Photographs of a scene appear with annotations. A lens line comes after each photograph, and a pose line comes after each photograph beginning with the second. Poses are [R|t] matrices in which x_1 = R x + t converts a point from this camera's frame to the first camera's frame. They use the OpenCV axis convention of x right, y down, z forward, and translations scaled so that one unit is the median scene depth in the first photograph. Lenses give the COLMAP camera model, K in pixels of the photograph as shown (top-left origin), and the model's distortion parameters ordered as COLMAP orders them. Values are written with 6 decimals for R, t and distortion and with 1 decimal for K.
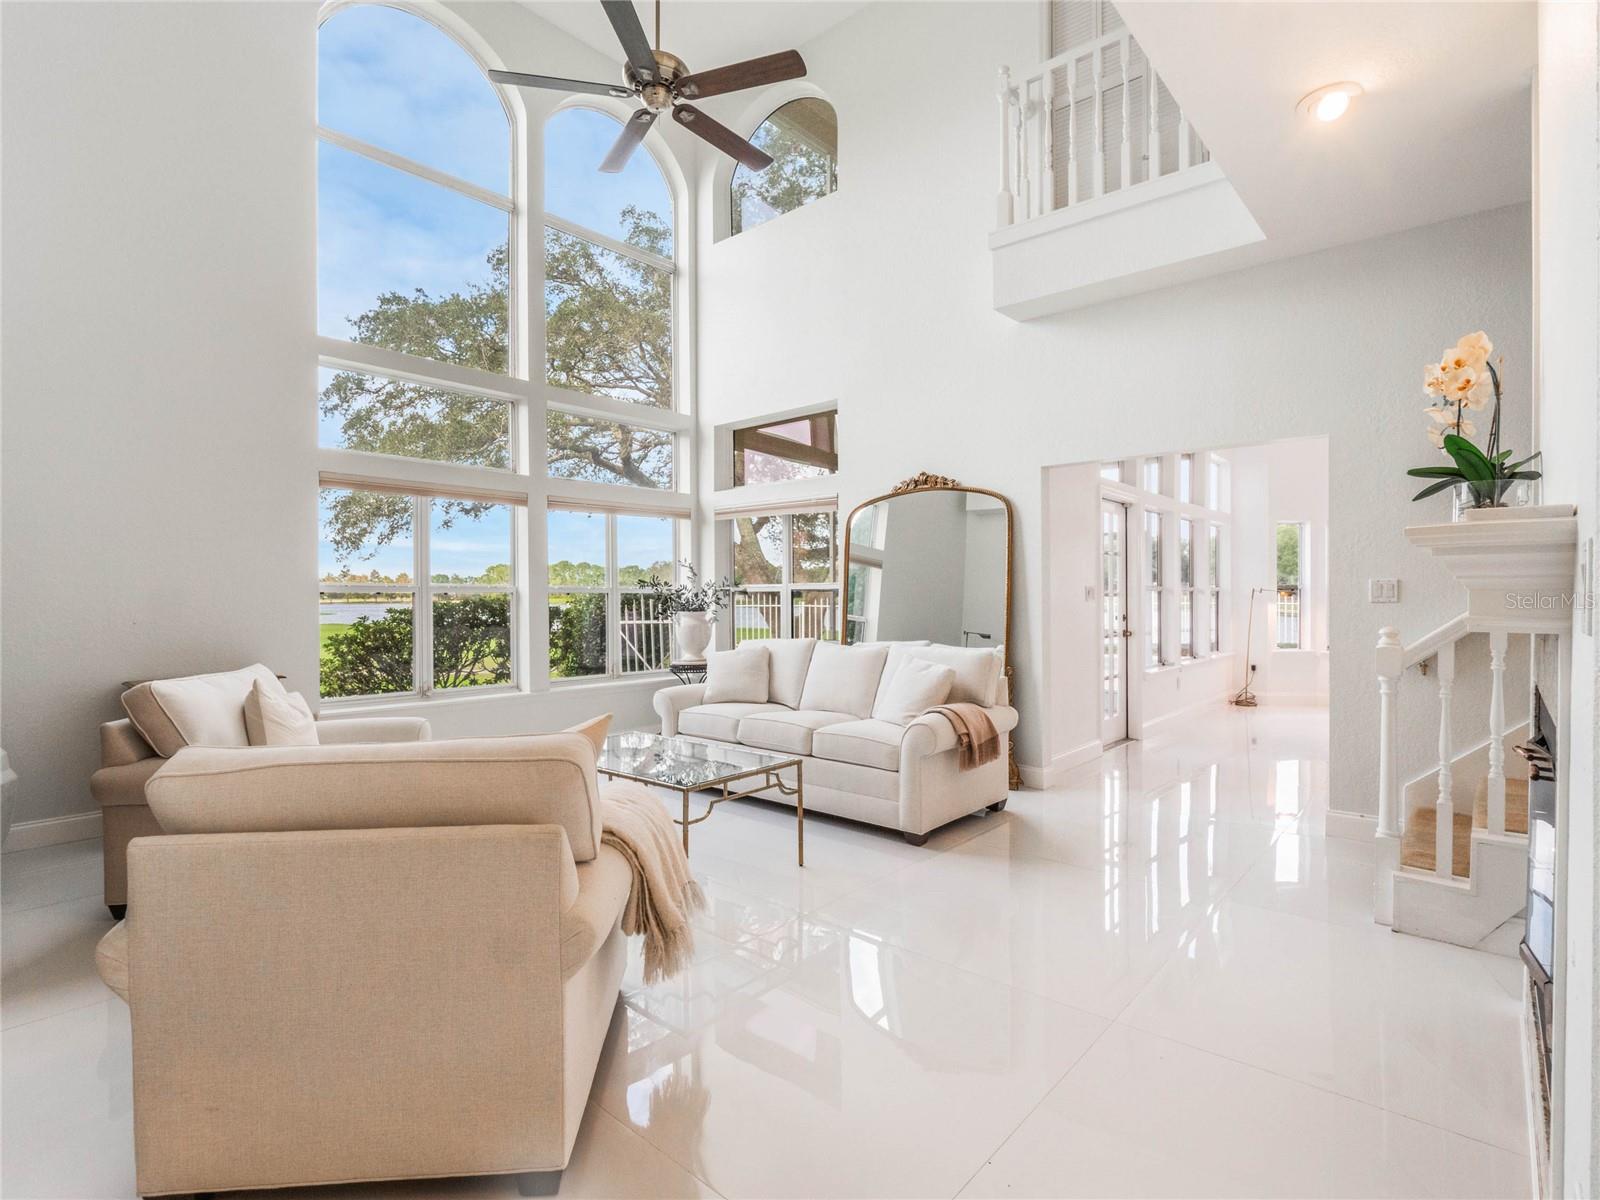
lens RADIAL K [[793.6, 0, 809.6], [0, 793.6, 607.4], [0, 0, 1]] dist [-0.013899, -0.000687]
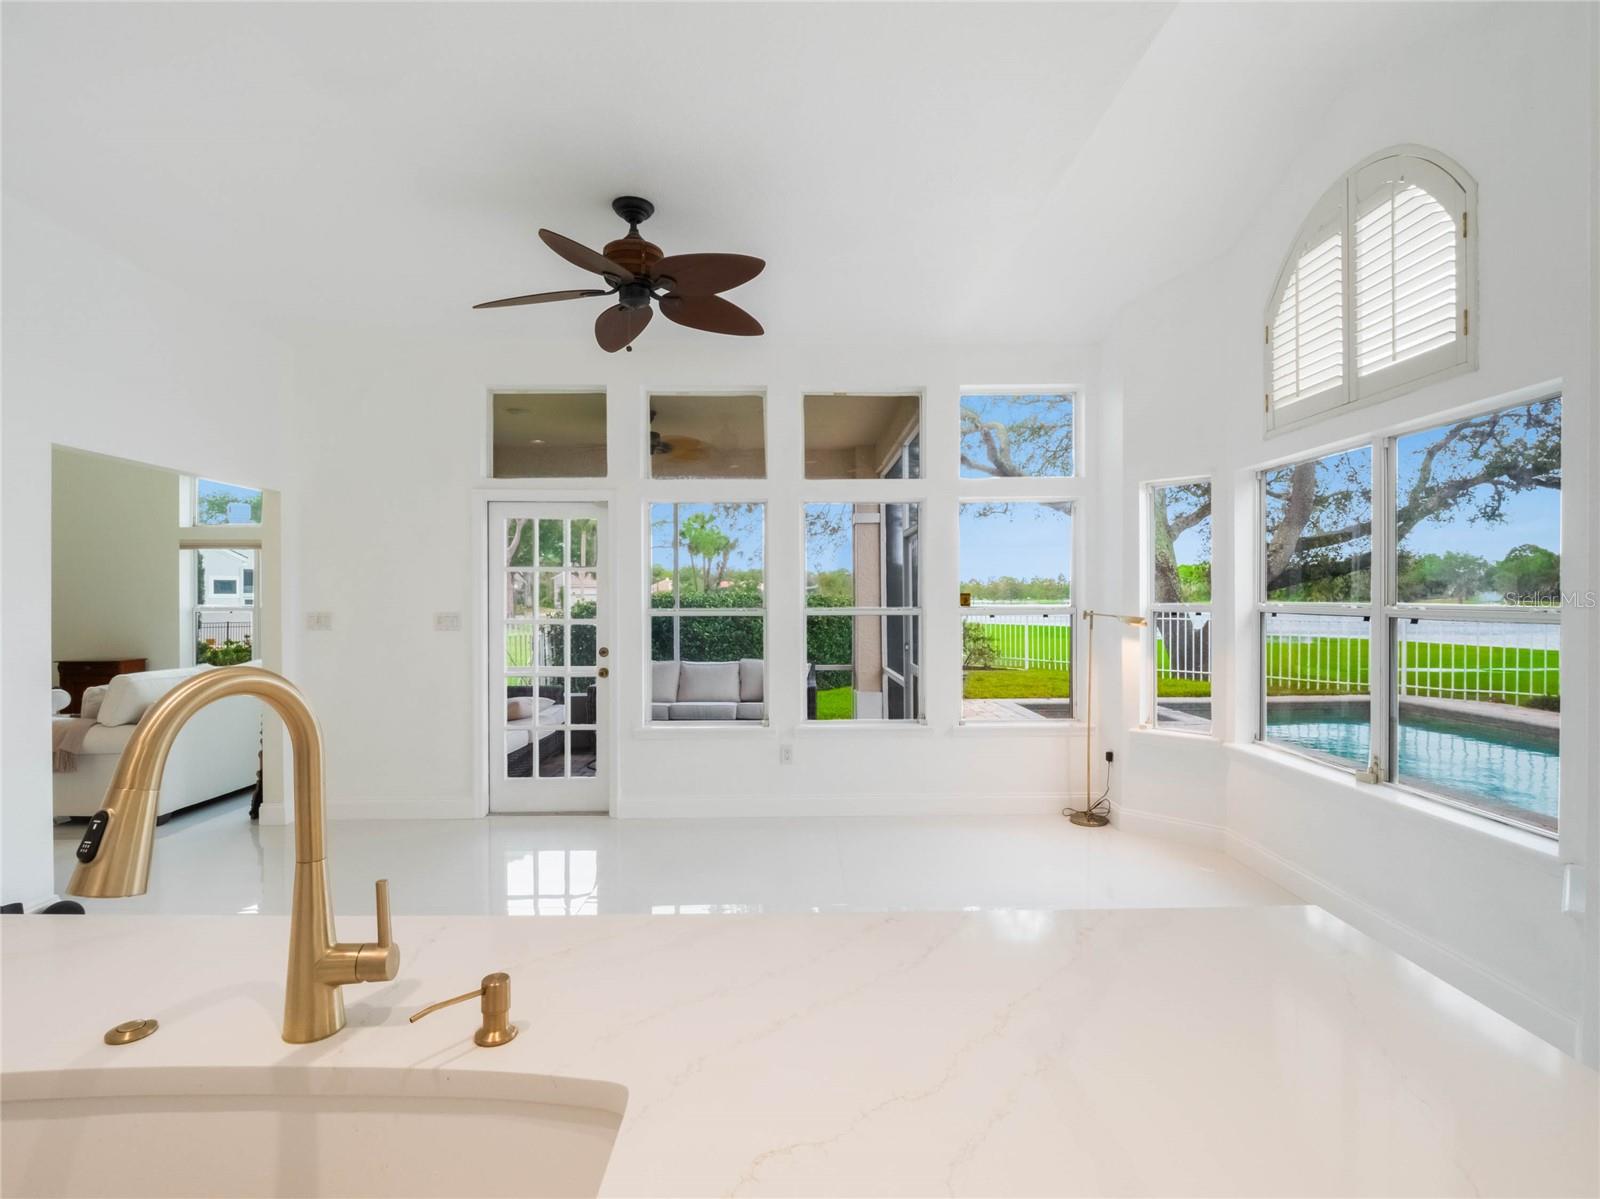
lens RADIAL K [[793.6, 0, 803.1], [0, 793.6, 602.8], [0, 0, 1]] dist [-0.013899, -0.000687]
pose [[0.654569, 0.000708, -0.756002, 0.359373], [-0.007424, 0.999957, -0.005491, -0.011517], [0.755966, 0.009207, 0.654547, 0.203000]]
